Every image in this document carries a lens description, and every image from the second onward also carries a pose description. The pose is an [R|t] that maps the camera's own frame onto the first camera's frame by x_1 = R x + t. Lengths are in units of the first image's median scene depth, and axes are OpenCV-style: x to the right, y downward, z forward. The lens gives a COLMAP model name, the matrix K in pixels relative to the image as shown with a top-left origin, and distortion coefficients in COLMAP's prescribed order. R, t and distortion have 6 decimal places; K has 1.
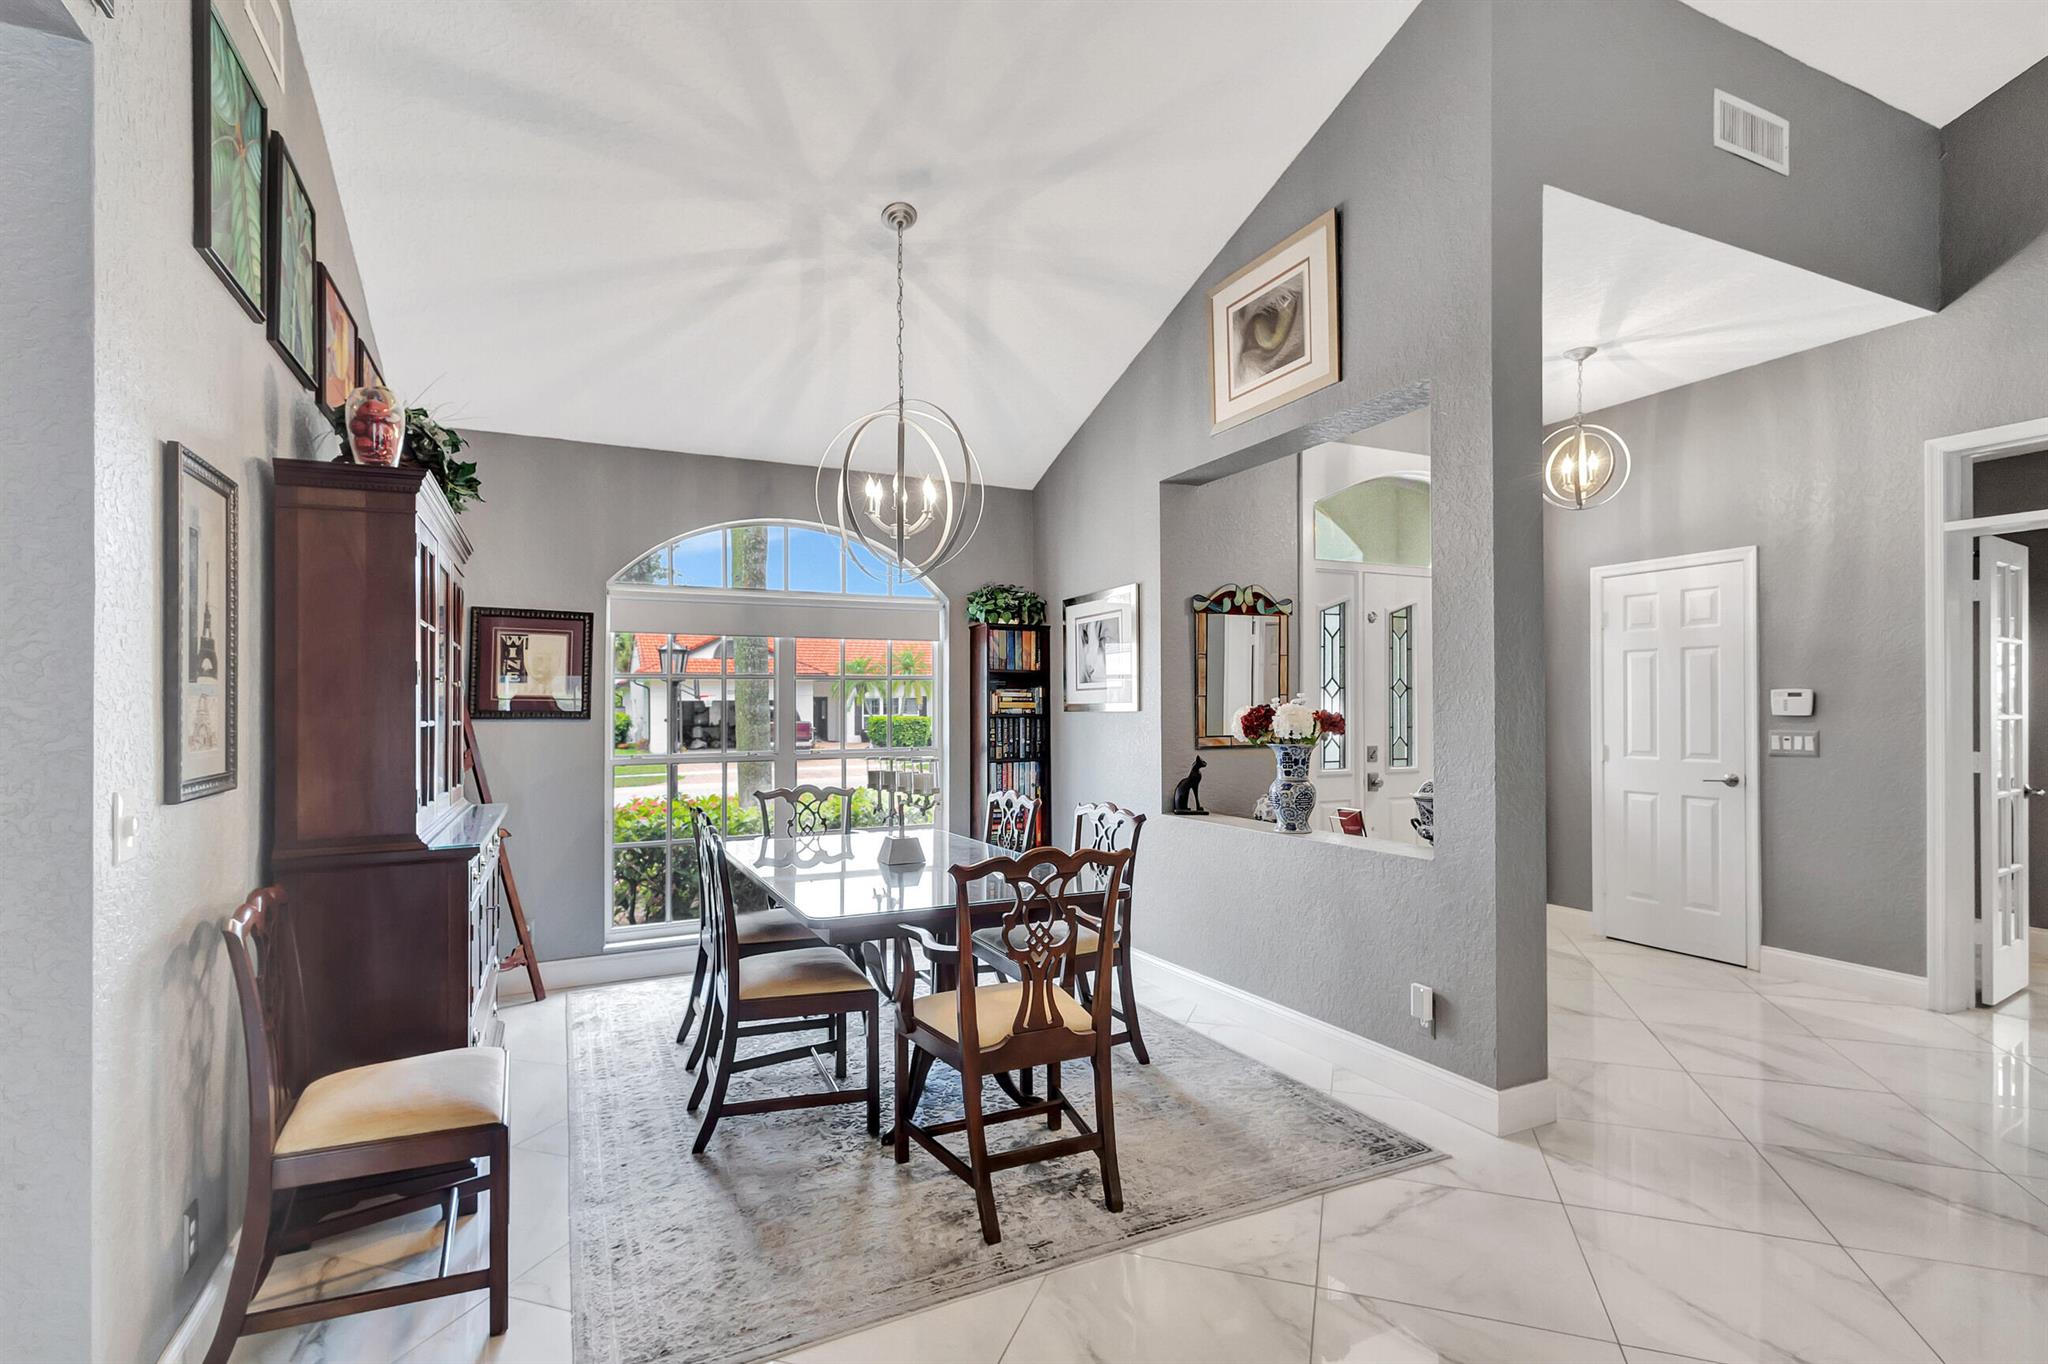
lens RADIAL K [[945.0, 0, 1026.0], [0, 945.0, 697.0], [0, 0, 1]] dist [0.008187, -0.001594]
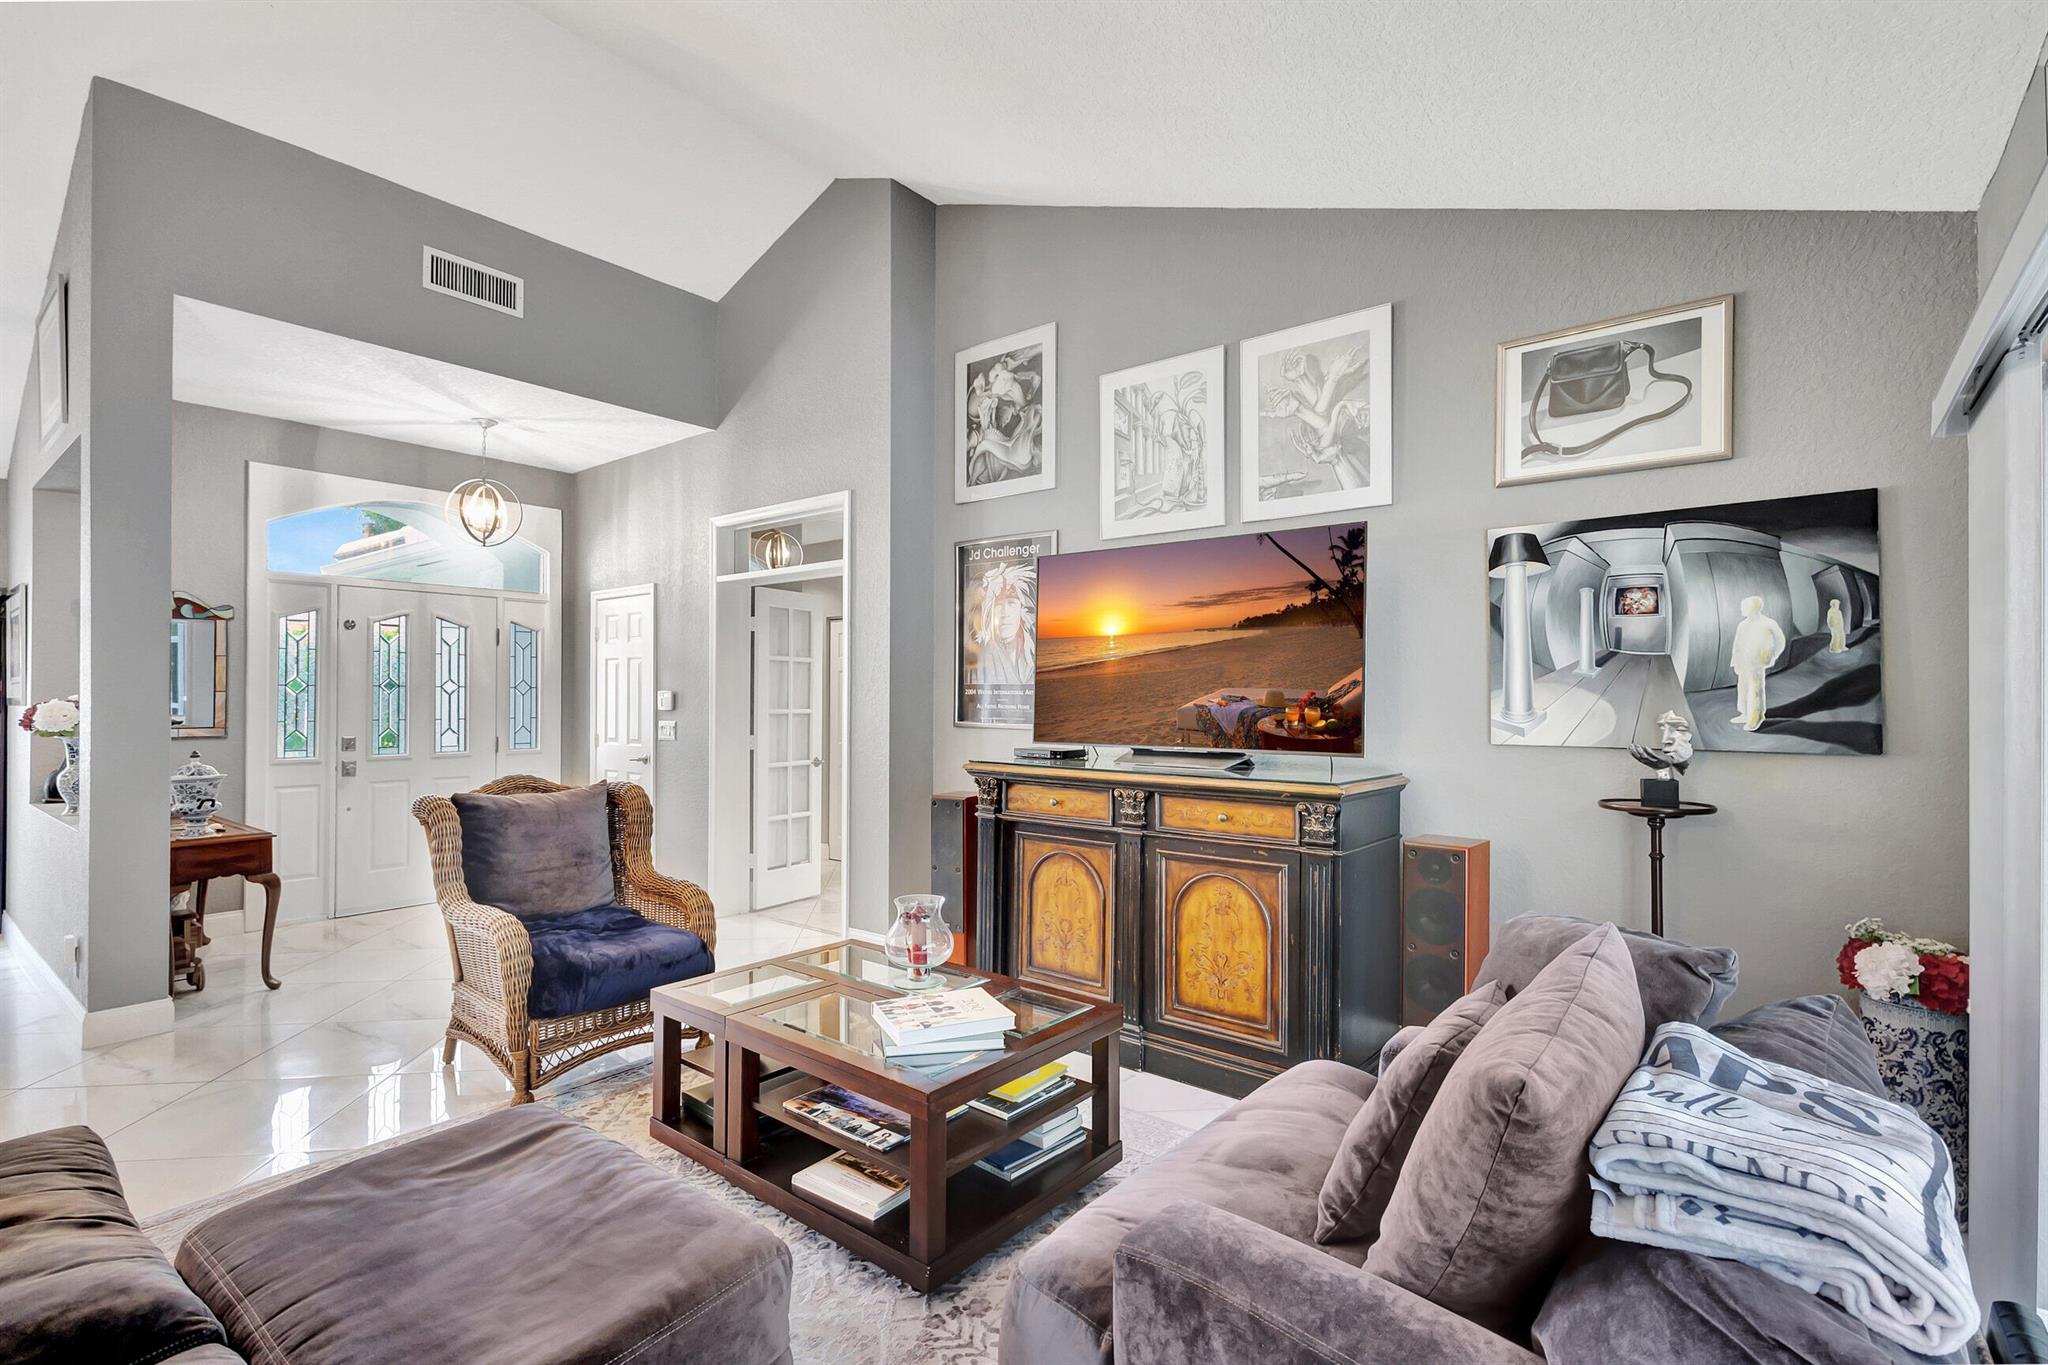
lens RADIAL K [[945.0, 0, 1015.4], [0, 945.0, 682.3], [0, 0, 1]] dist [0.008187, -0.001594]
pose [[0.903597, 0.011931, 0.428217, 0.674516], [-0.009007, 0.999920, -0.008853, -0.012854], [-0.428288, 0.004142, 0.903633, -0.426224]]
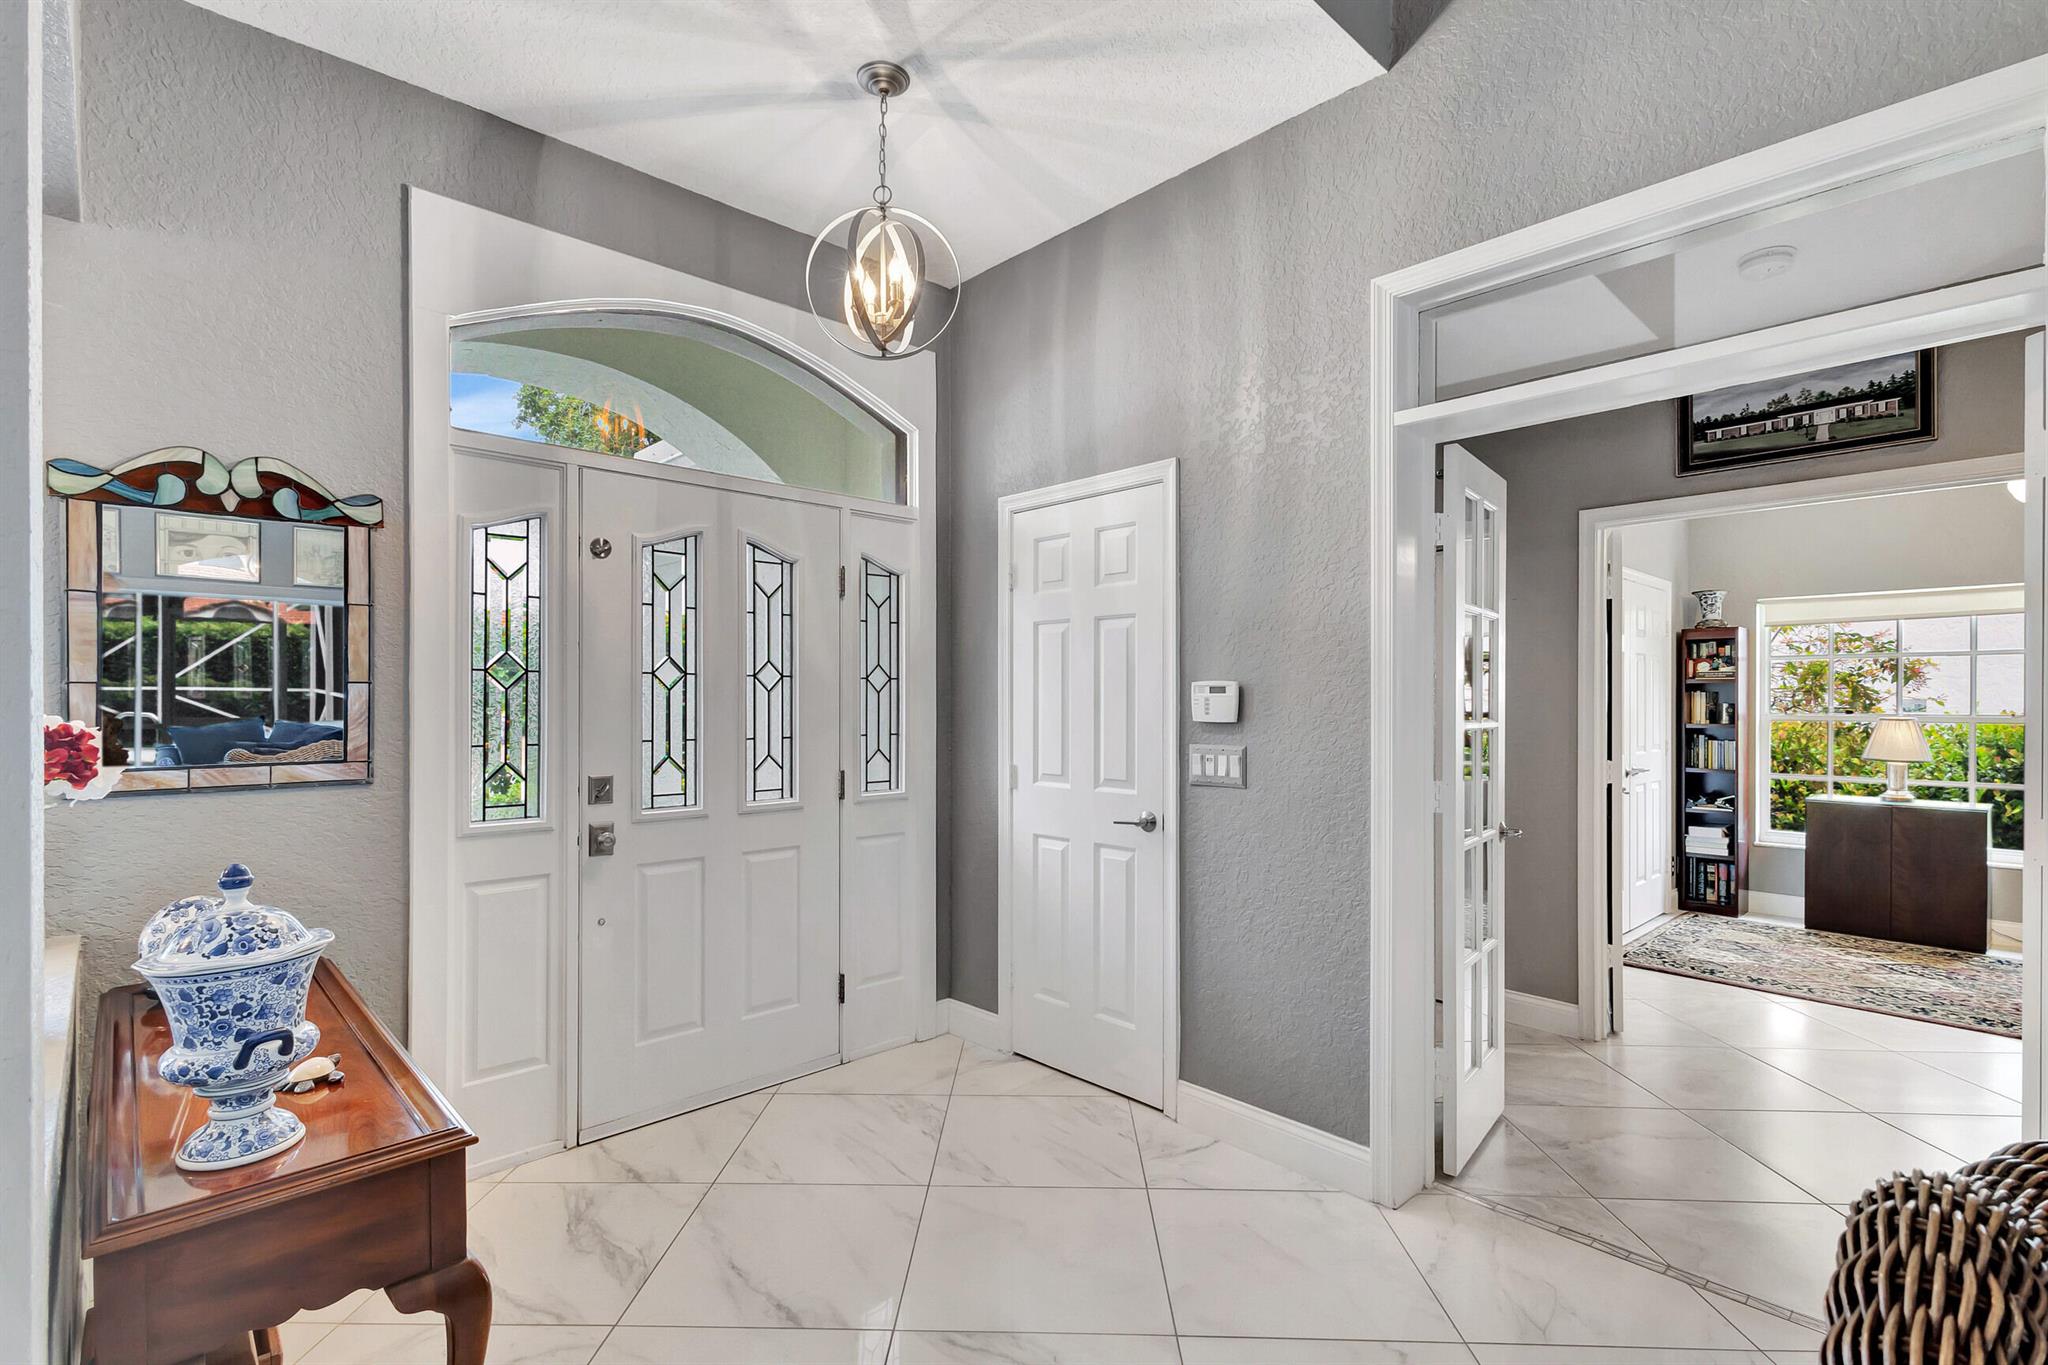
lens RADIAL K [[945.0, 0, 1013.7], [0, 945.0, 687.6], [0, 0, 1]] dist [0.008187, -0.001594]
pose [[0.952196, 0.008060, 0.305380, 0.479108], [-0.007116, 0.999966, -0.004205, -0.000308], [-0.305404, 0.001831, 0.952221, 0.431775]]
